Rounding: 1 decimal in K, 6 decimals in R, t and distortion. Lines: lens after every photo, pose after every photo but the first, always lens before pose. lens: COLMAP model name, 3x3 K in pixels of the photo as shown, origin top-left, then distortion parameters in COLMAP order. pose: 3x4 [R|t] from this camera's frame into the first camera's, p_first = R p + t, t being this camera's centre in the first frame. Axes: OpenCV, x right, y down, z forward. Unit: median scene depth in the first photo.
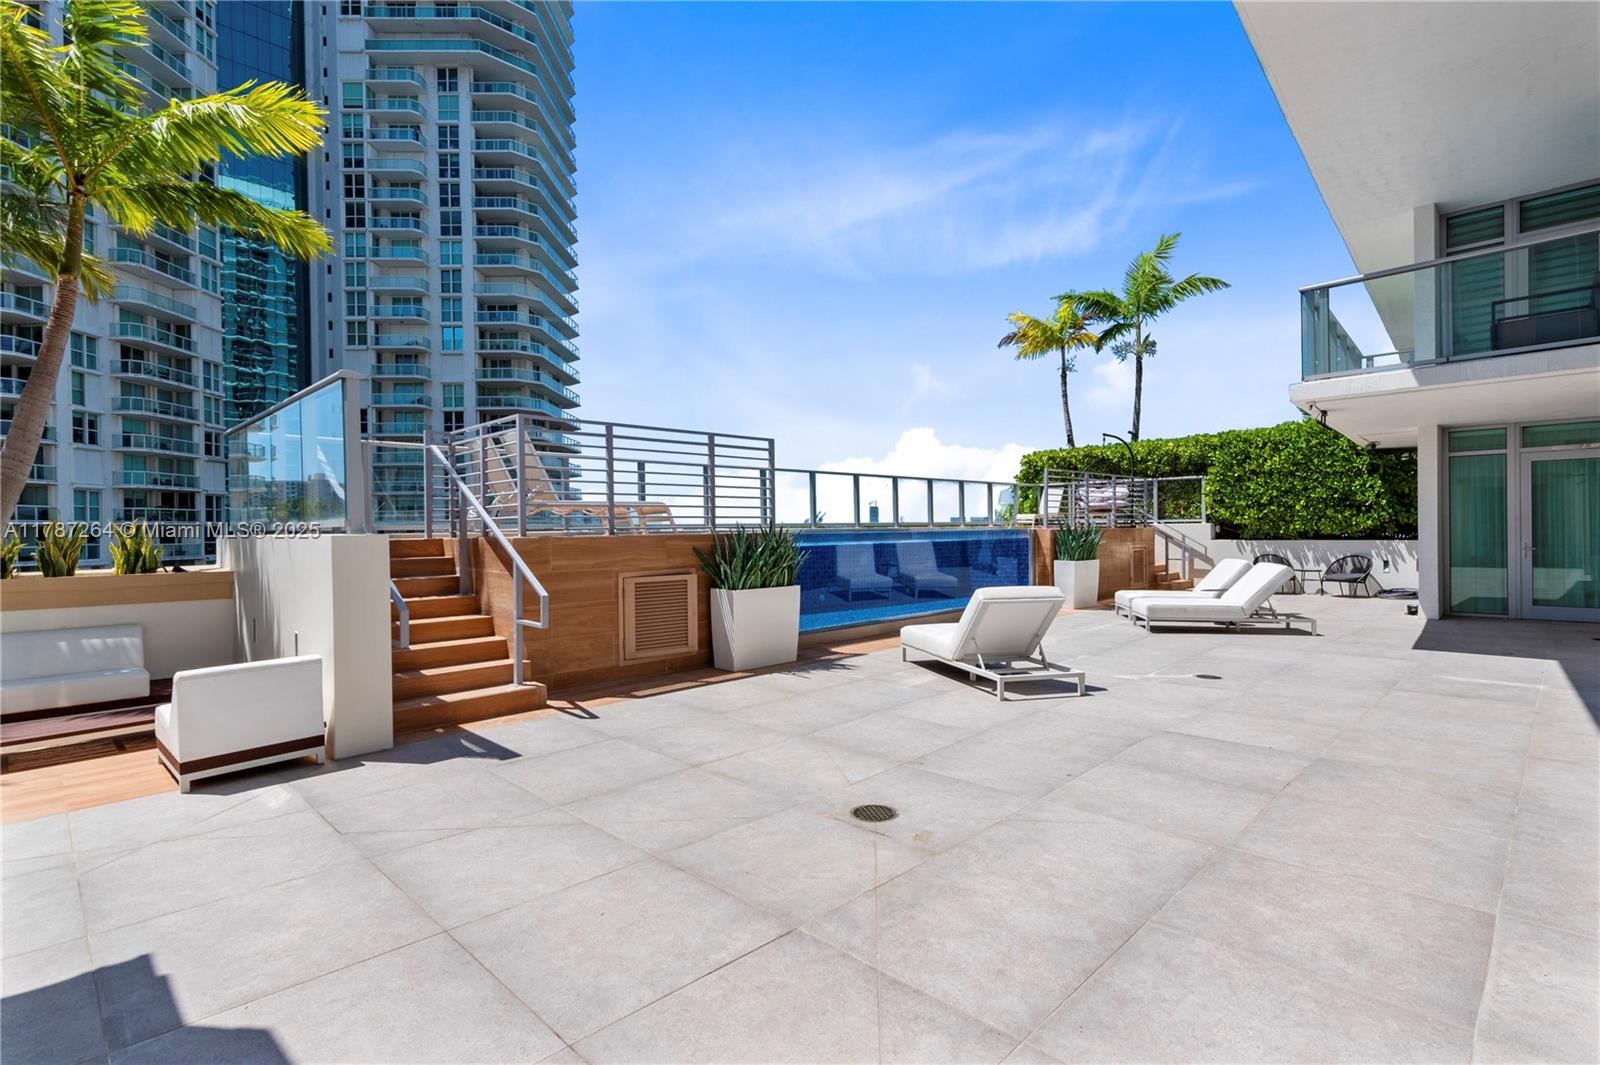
lens RADIAL K [[764.1, 0, 803.7], [0, 764.1, 529.6], [0, 0, 1]] dist [0.018812, -0.005954]
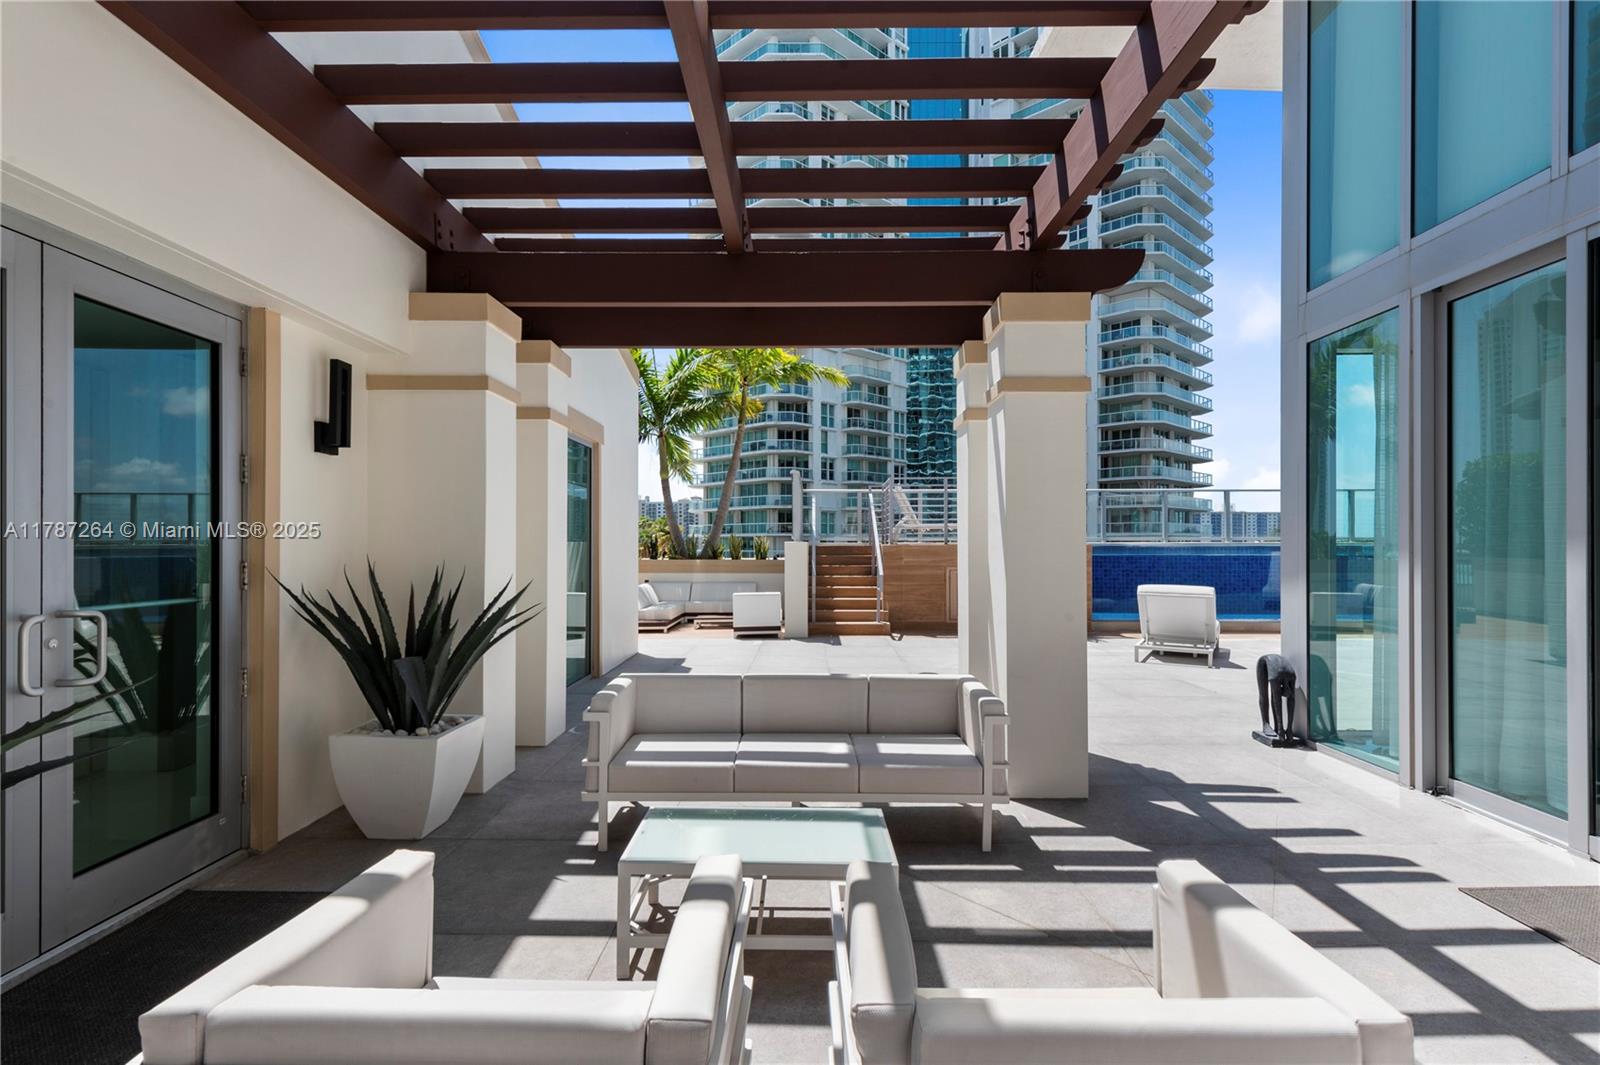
lens RADIAL K [[802.9, 0, 801.4], [0, 802.9, 542.1], [0, 0, 1]] dist [0.018656, -0.005145]
pose [[0.690682, 0.009558, -0.723095, 0.092257], [-0.009388, 0.999947, 0.004251, -0.000972], [0.723098, 0.003852, 0.690735, -0.052527]]
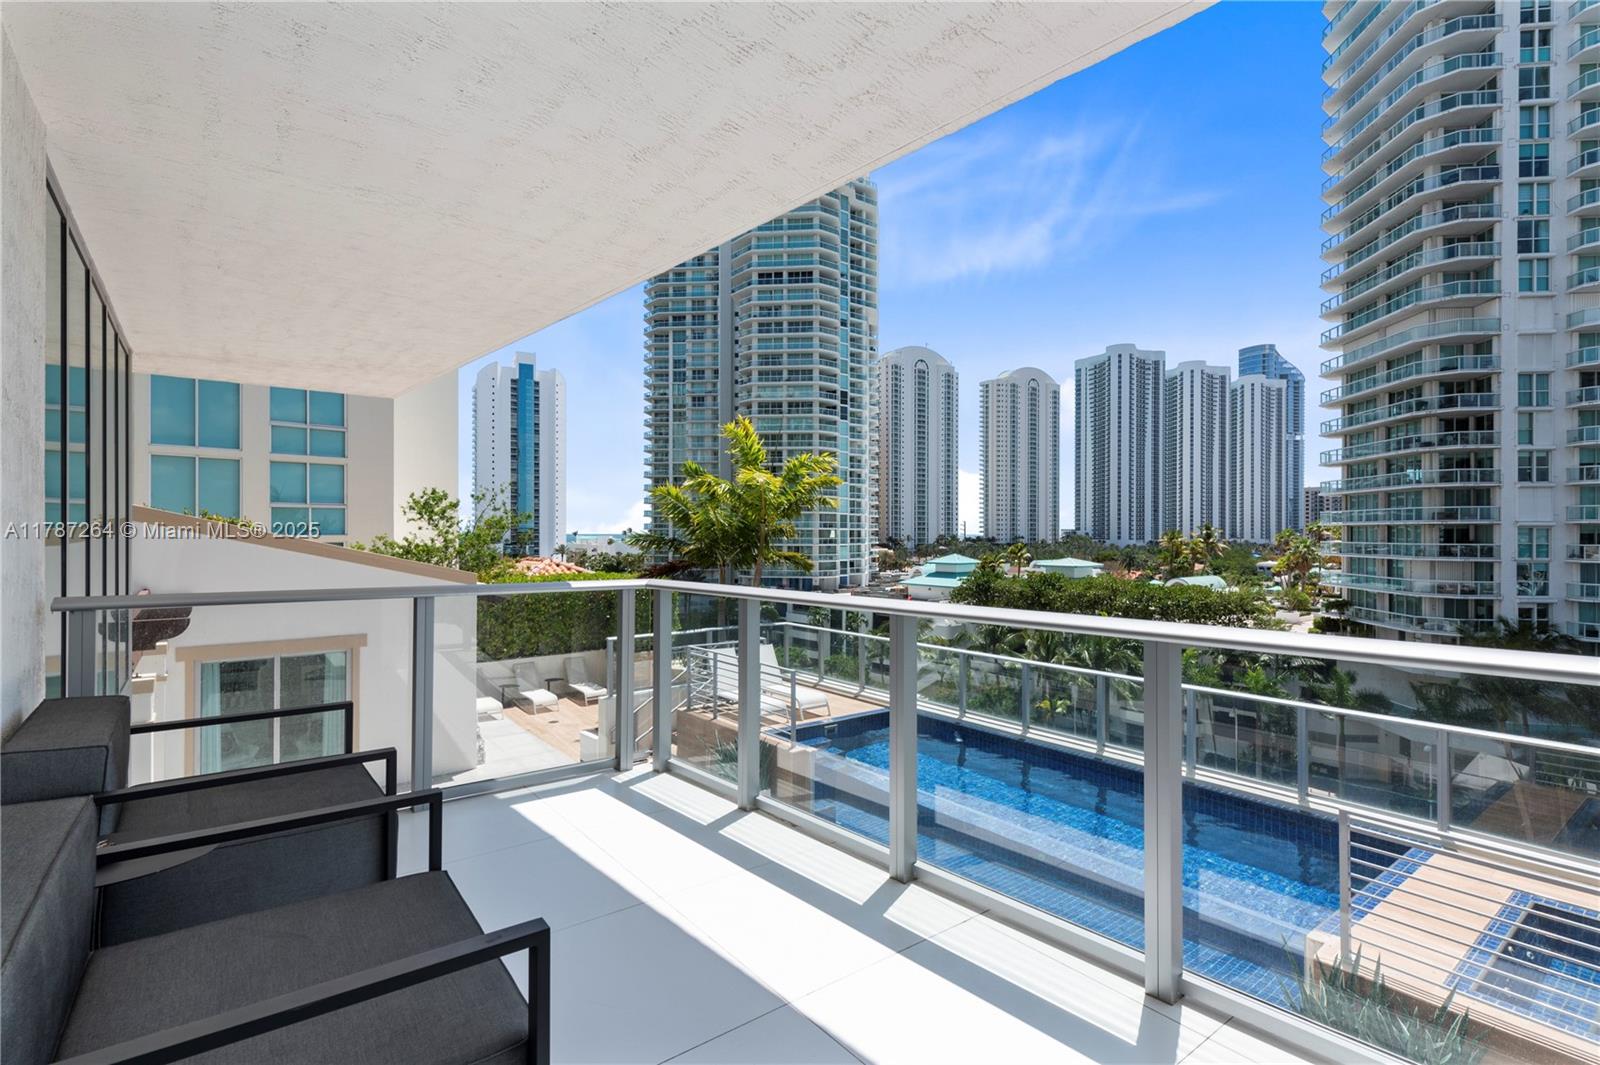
lens RADIAL K [[764.1, 0, 800.6], [0, 764.1, 530.0], [0, 0, 1]] dist [0.018812, -0.005954]
pose [[-0.135551, 0.011261, -0.990706, 0.158007], [0.001220, 0.999937, 0.011199, -0.046102], [0.990770, 0.000310, -0.135556, 0.141286]]
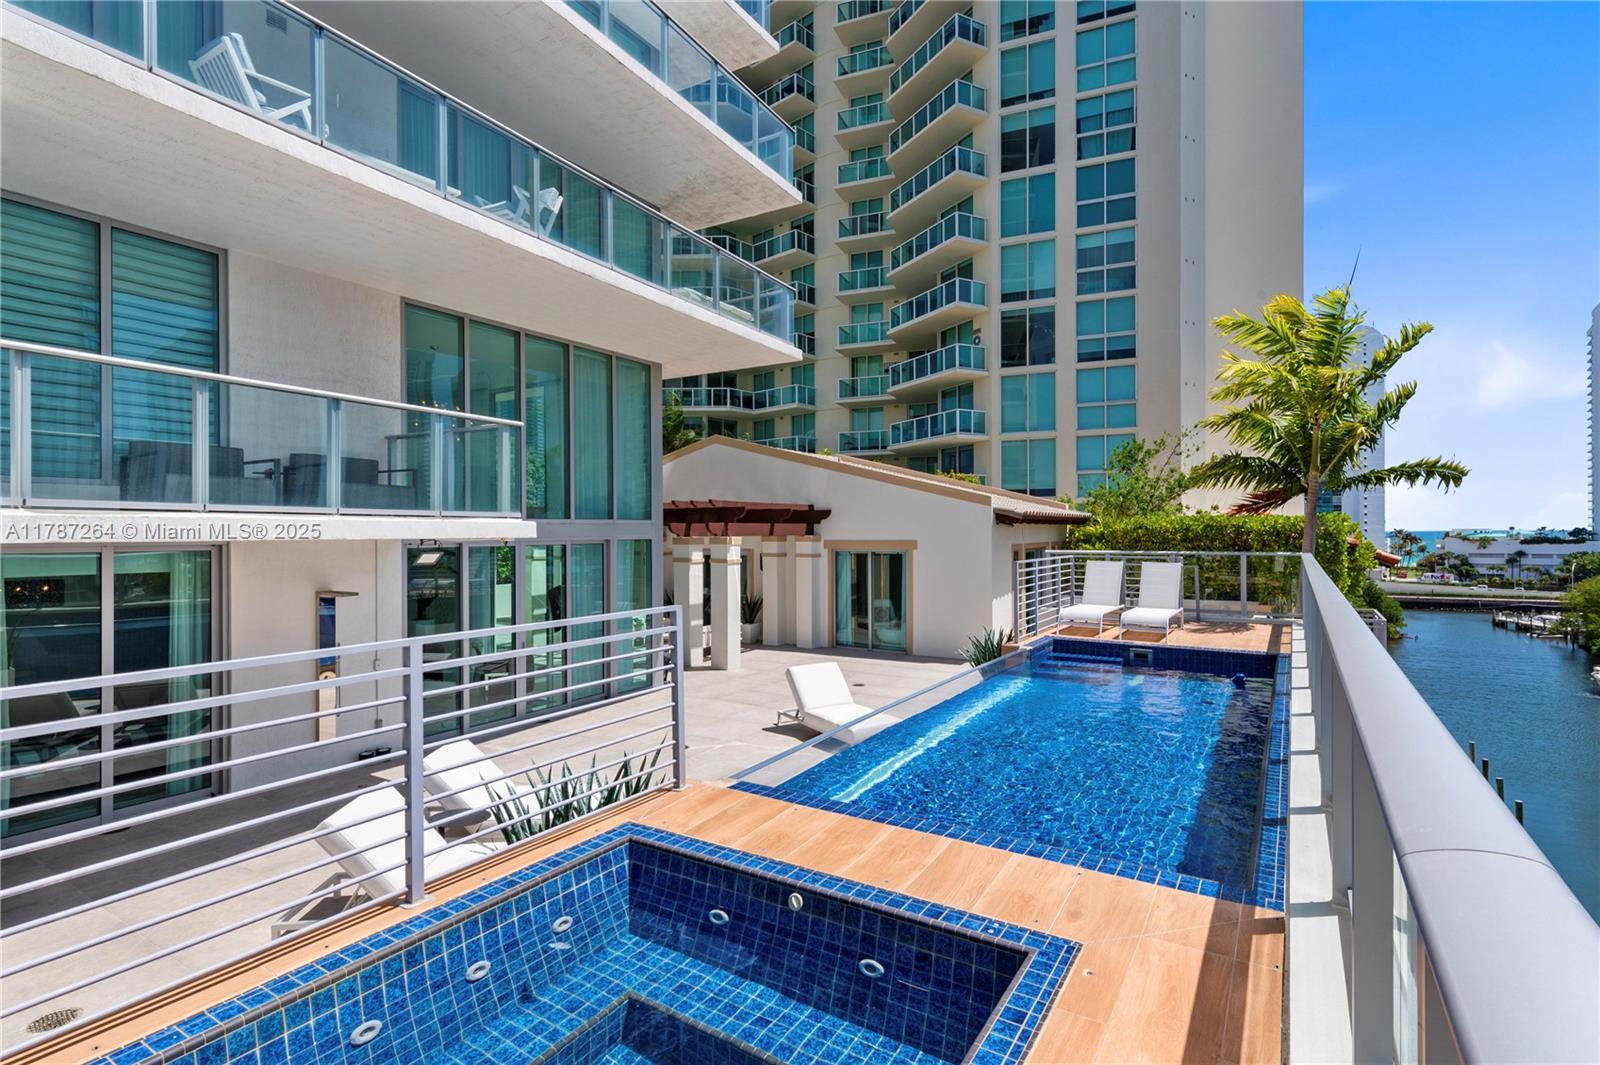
lens RADIAL K [[764.1, 0, 808.2], [0, 764.1, 531.9], [0, 0, 1]] dist [0.018812, -0.005954]
pose [[-0.977407, 0.019336, -0.210480, 0.070607], [0.019501, 0.999809, 0.001295, -0.022099], [0.210465, -0.002839, -0.977597, 0.249829]]
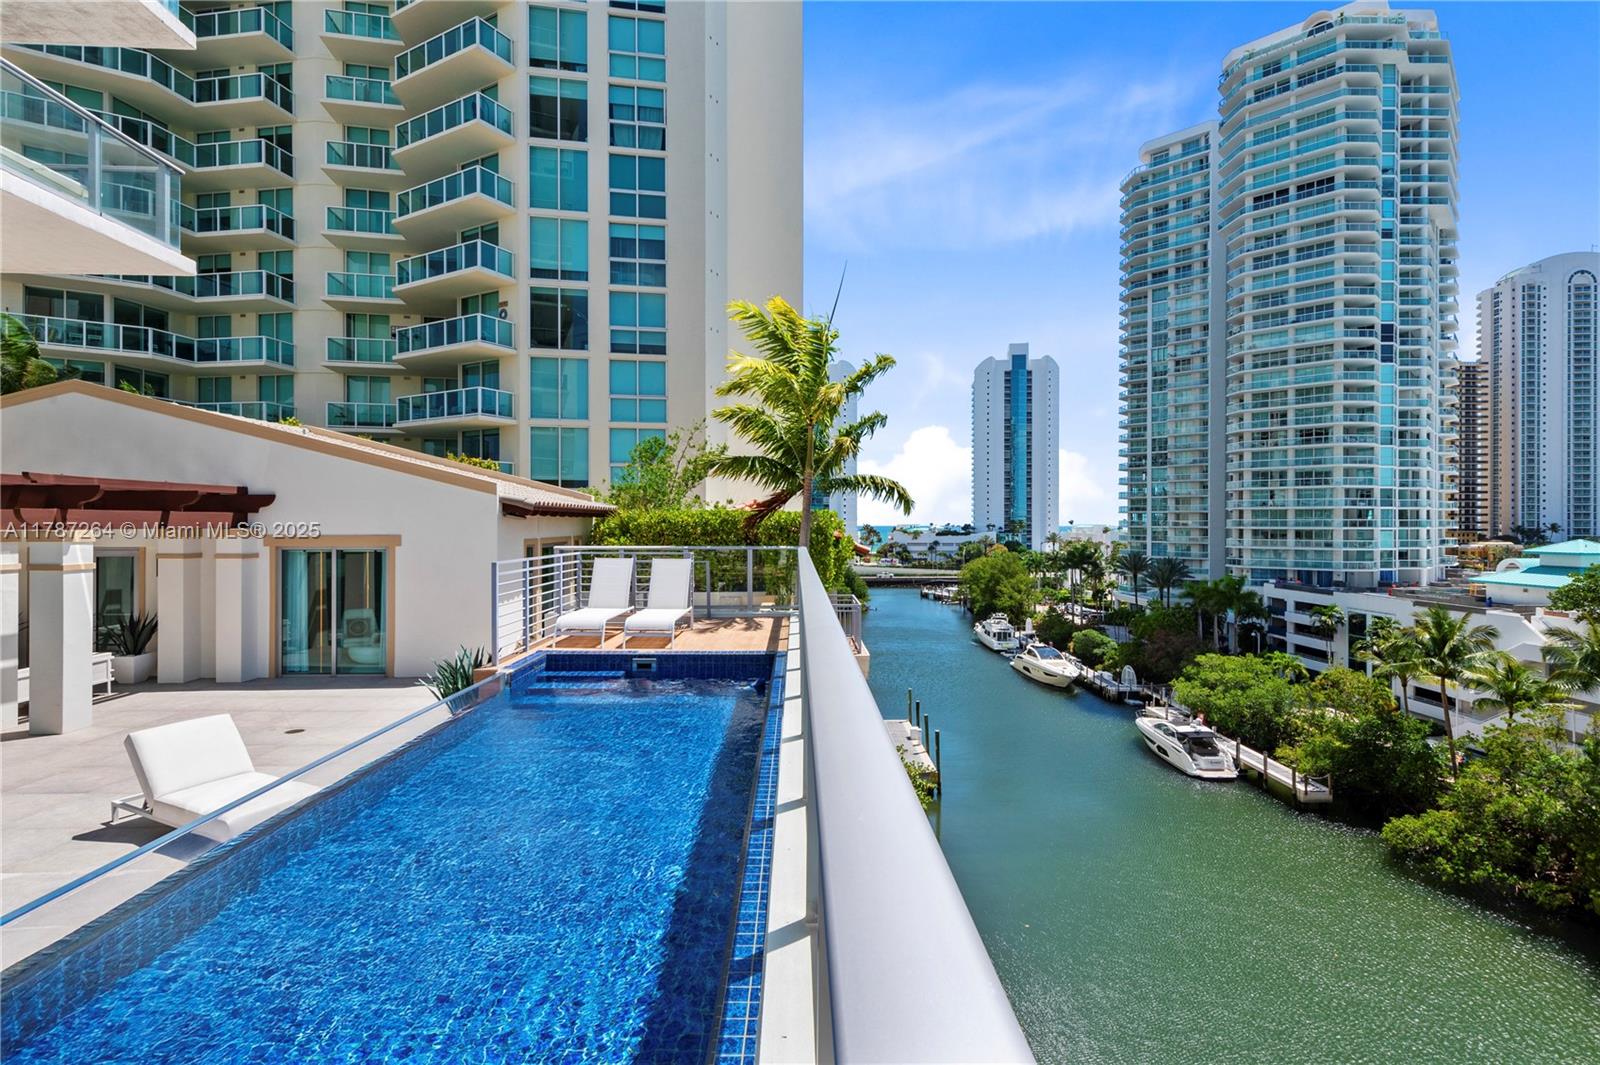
lens RADIAL K [[764.1, 0, 806.6], [0, 764.1, 524.9], [0, 0, 1]] dist [0.018812, -0.005954]
pose [[-0.704734, 0.014561, -0.709322, 0.053158], [0.010516, 0.999894, 0.010078, -0.021848], [0.709394, -0.000357, -0.704812, 0.233271]]
